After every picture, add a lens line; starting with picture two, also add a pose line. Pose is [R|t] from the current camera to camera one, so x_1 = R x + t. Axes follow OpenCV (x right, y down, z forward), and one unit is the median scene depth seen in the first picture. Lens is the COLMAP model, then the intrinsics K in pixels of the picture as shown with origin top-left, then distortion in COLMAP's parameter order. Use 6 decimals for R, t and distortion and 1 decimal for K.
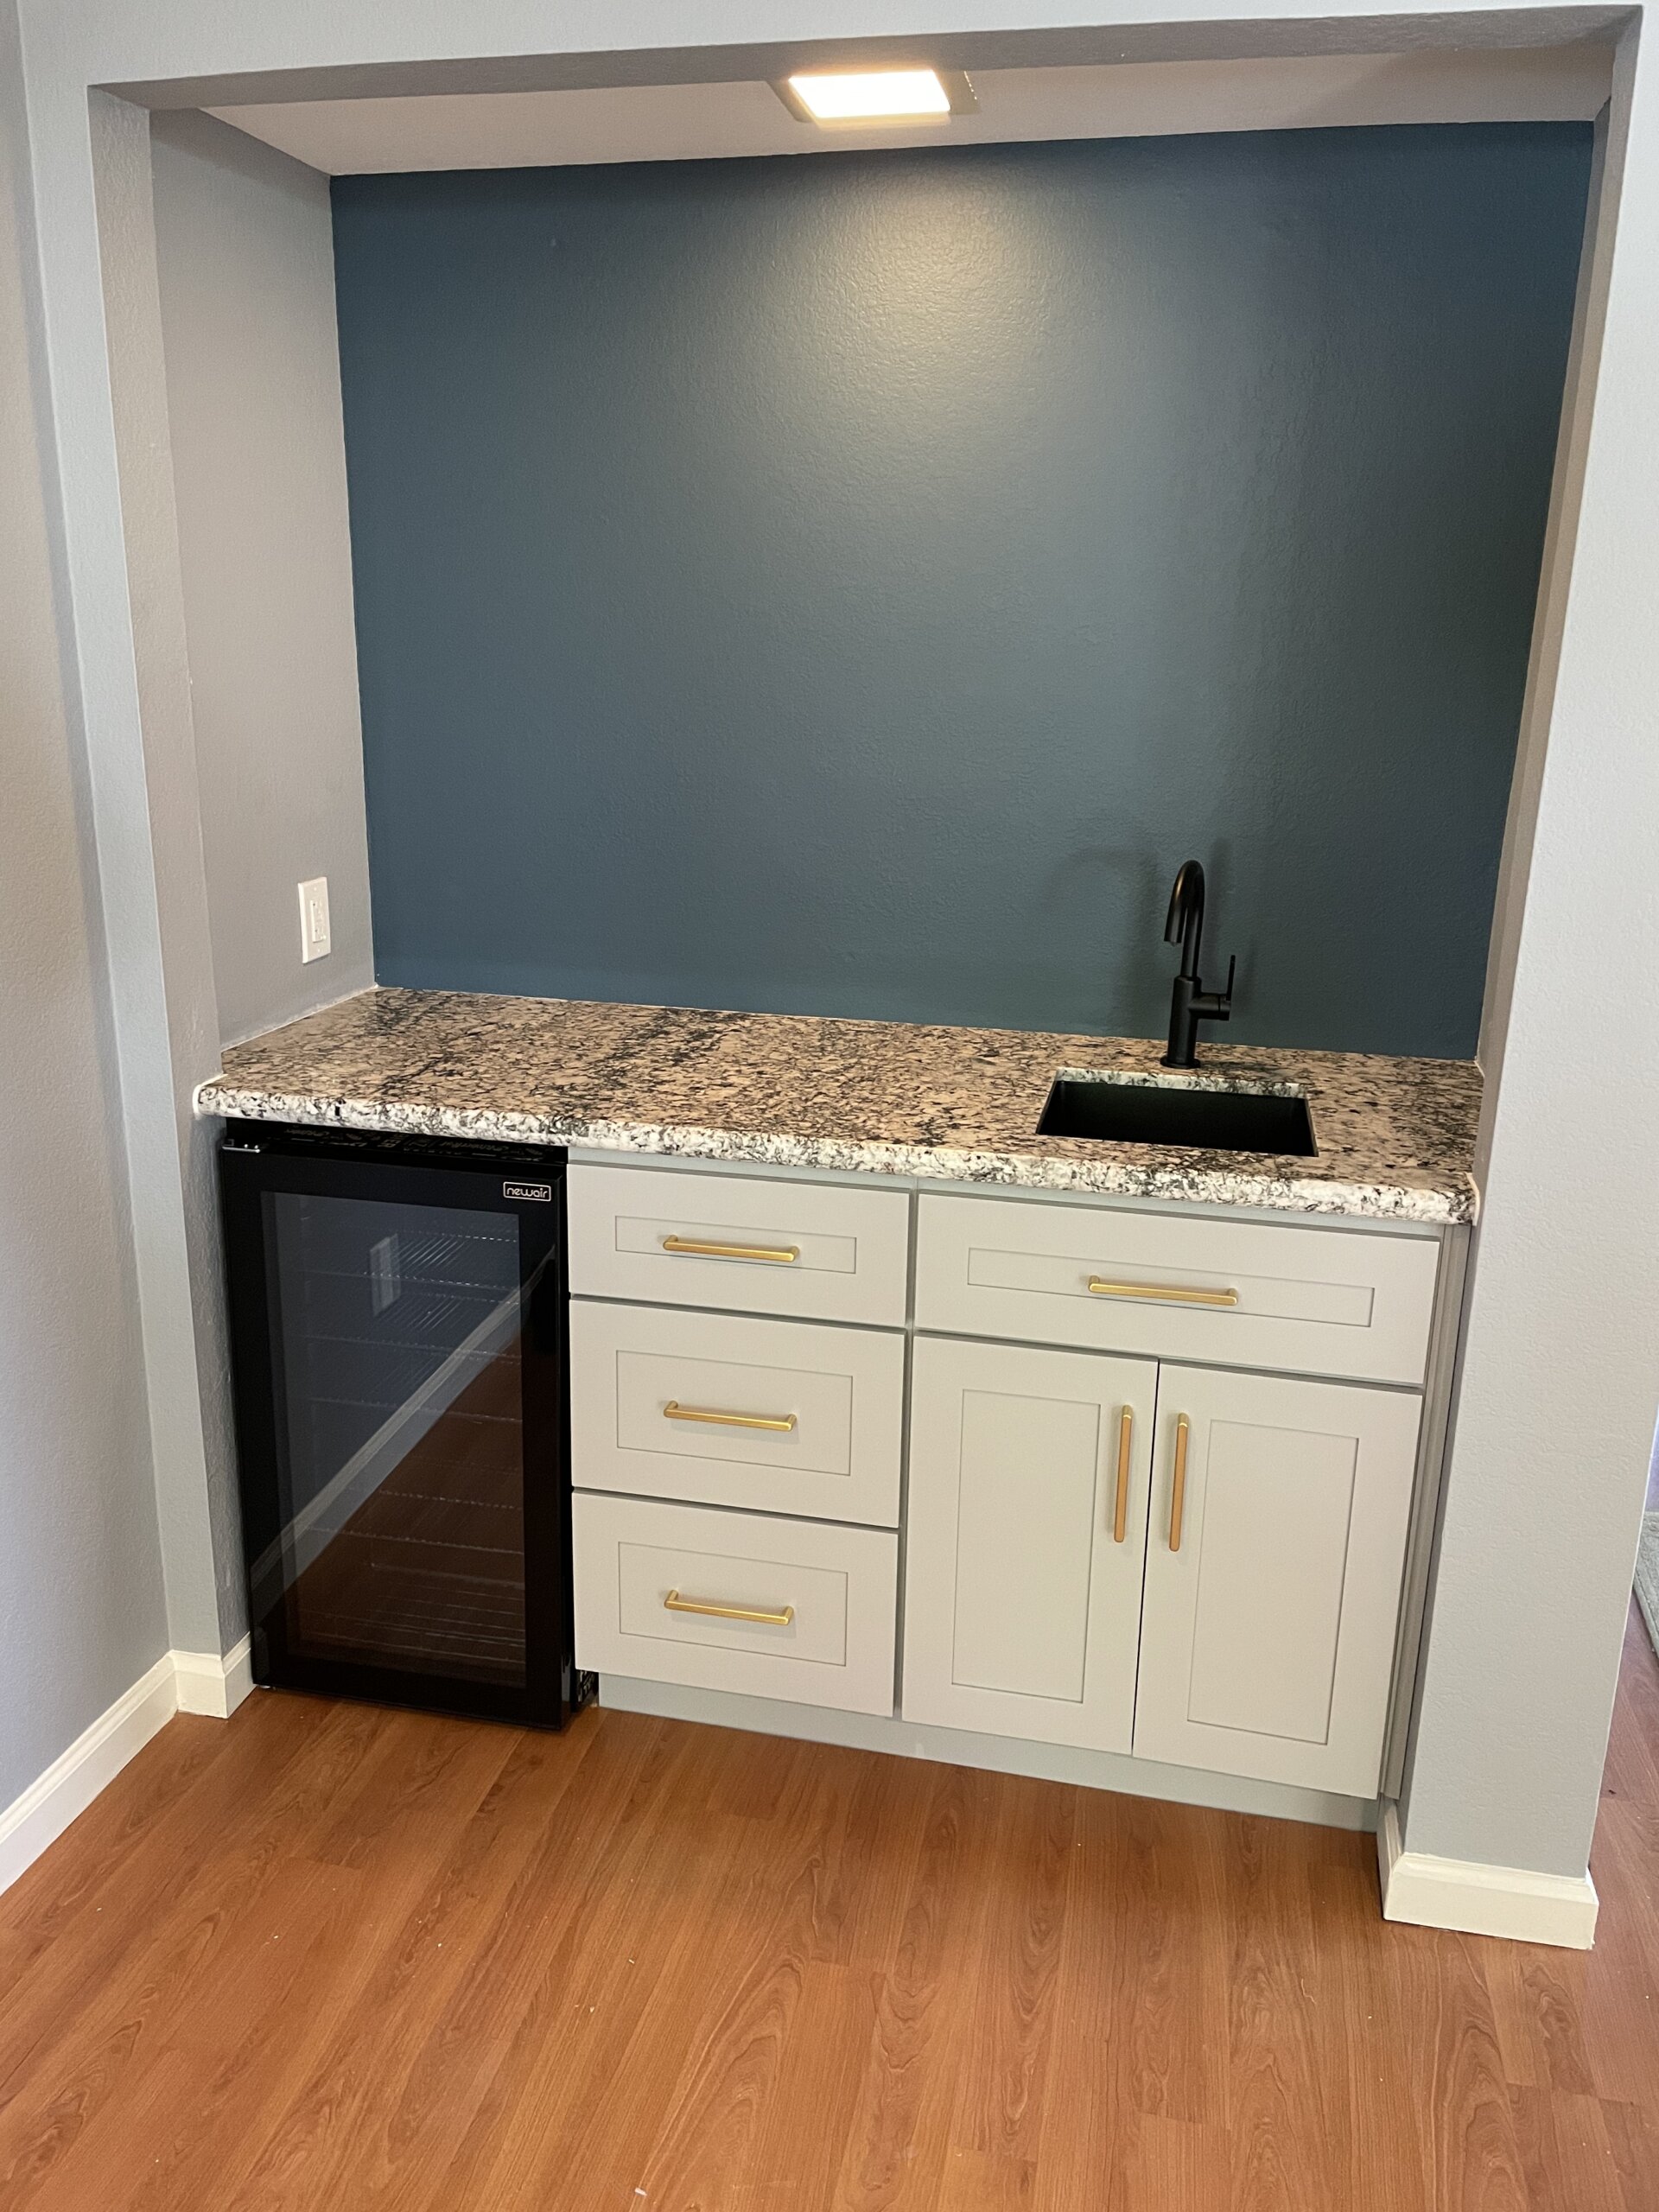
lens RADIAL K [[1678.6, 0, 827.2], [0, 1678.6, 1091.3], [0, 0, 1]] dist [0.039253, -0.070194]
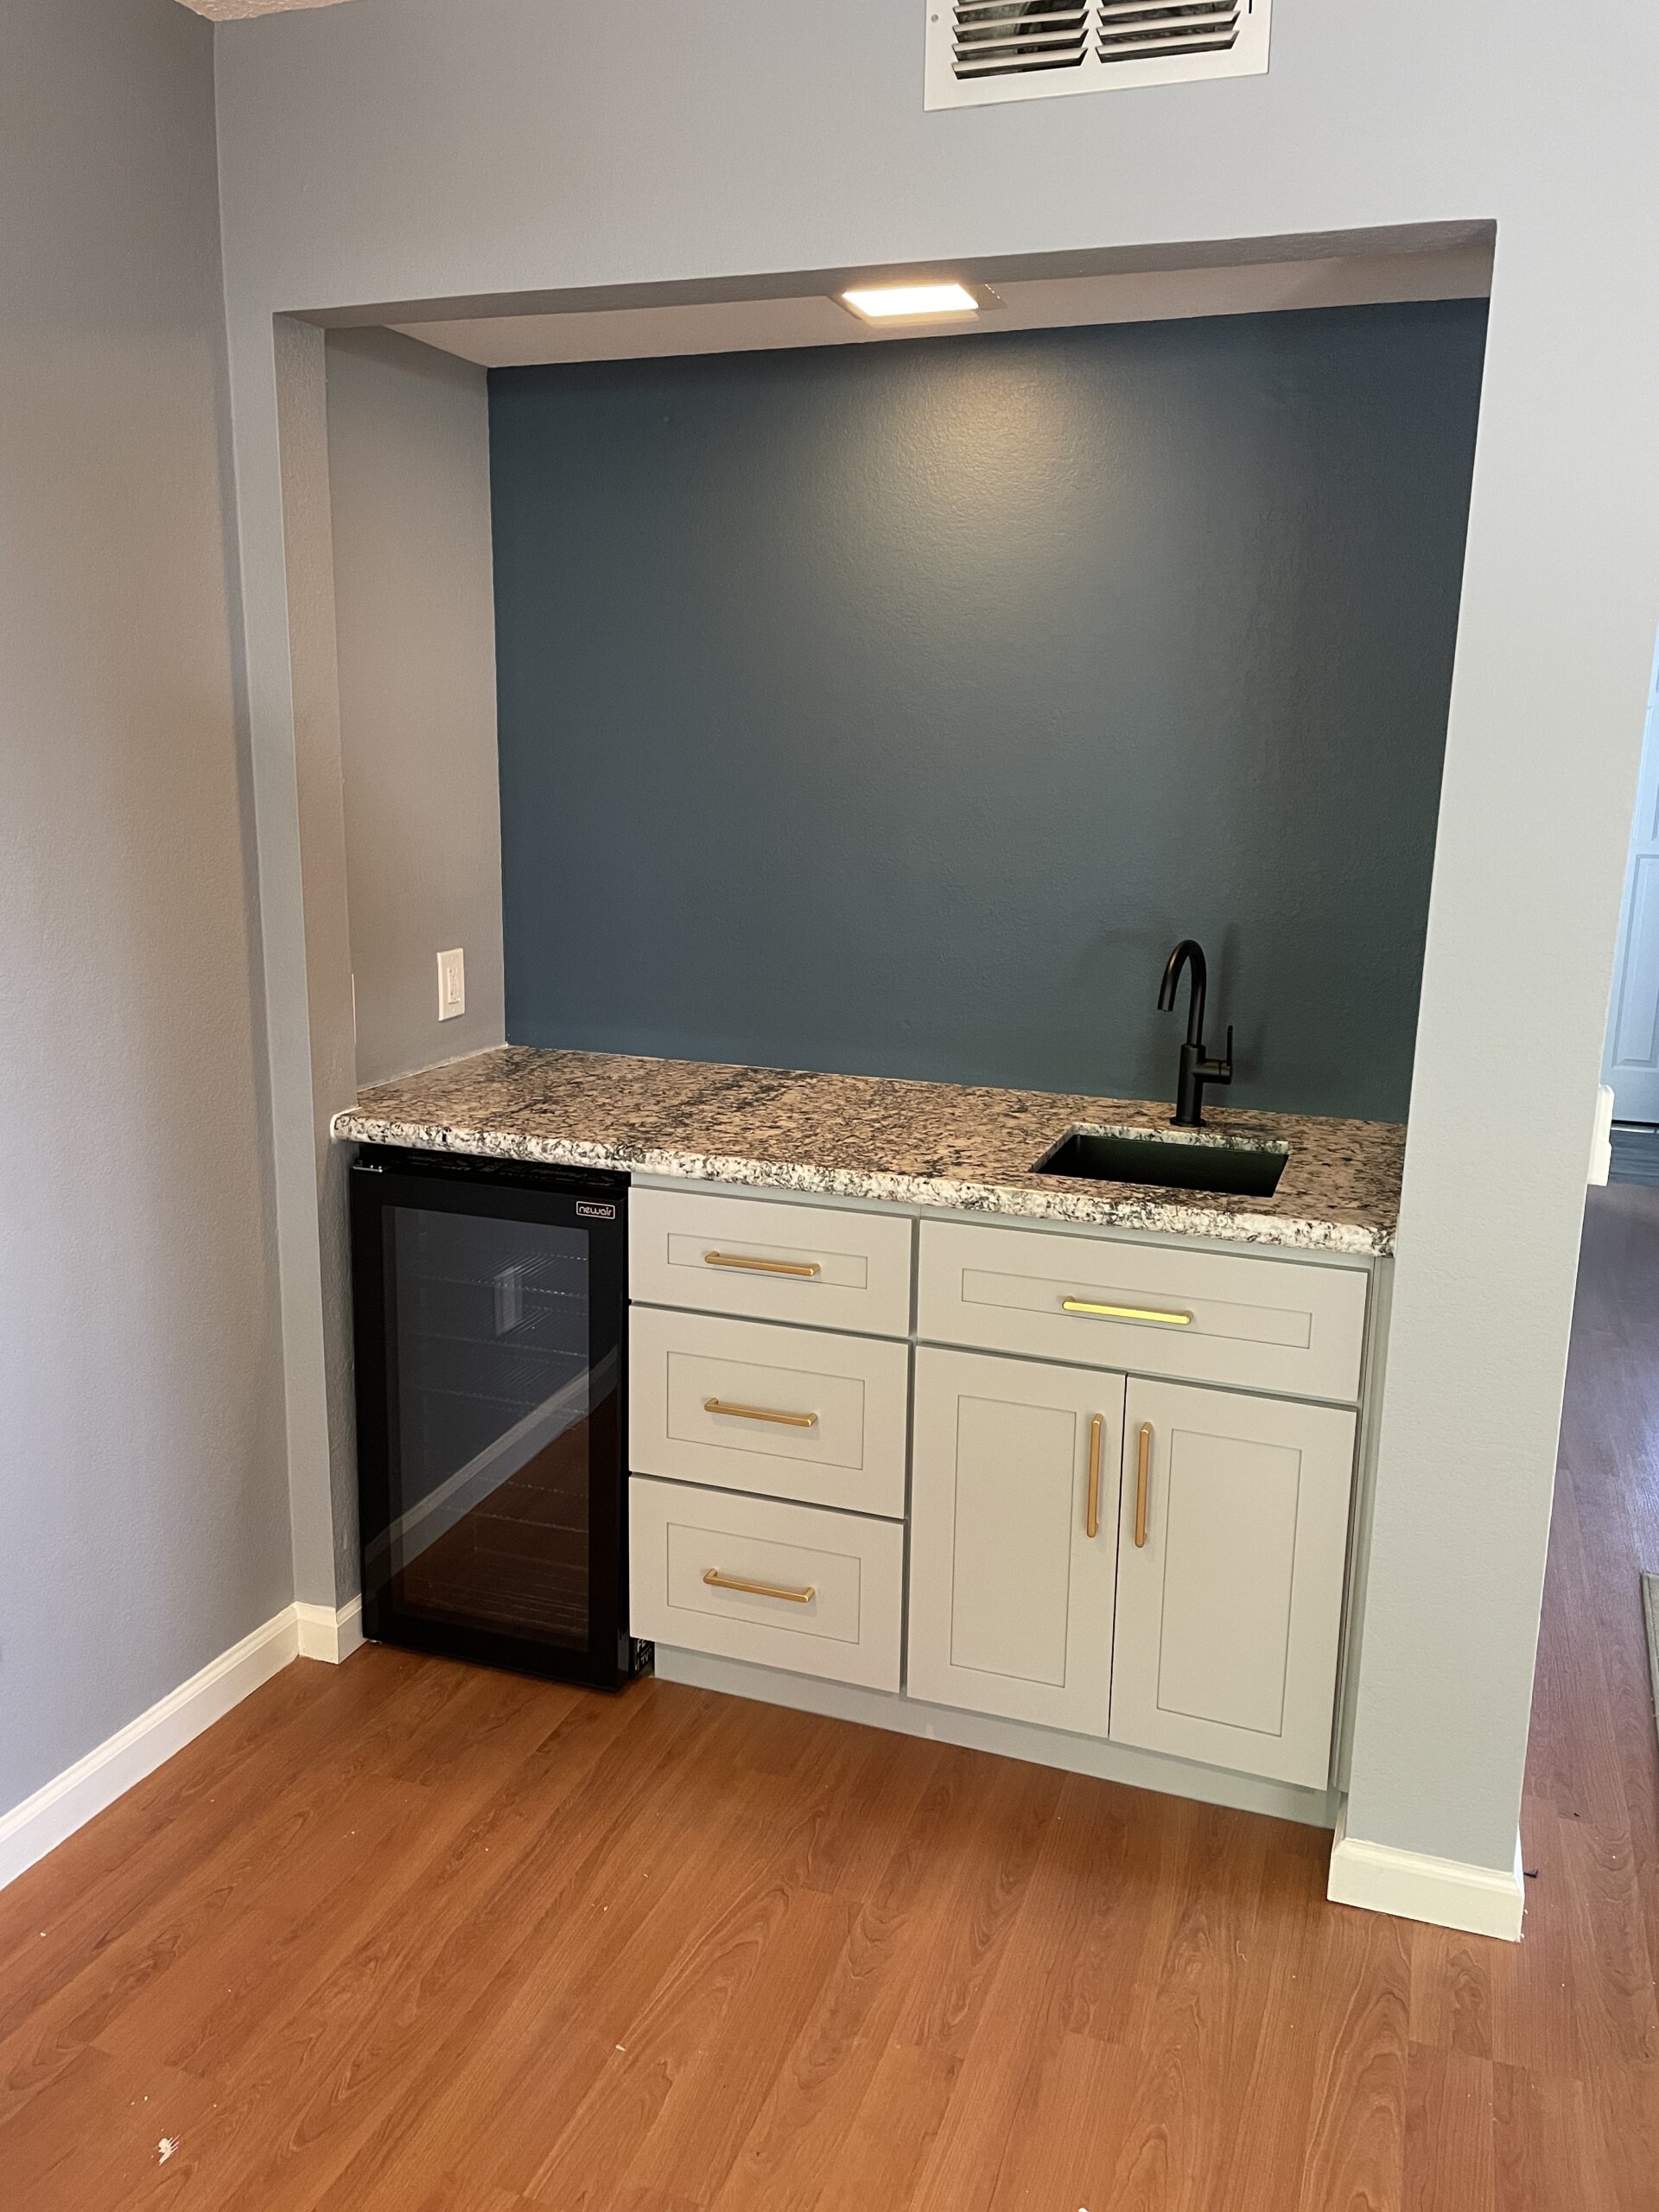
lens RADIAL K [[1678.6, 0, 840.0], [0, 1678.6, 1090.0], [0, 0, 1]] dist [0.039253, -0.070194]
pose [[0.992513, 0.024494, -0.119662, 0.136283], [-0.032096, 0.997559, -0.062018, 0.045622], [0.117851, 0.065395, 0.990876, -0.157176]]
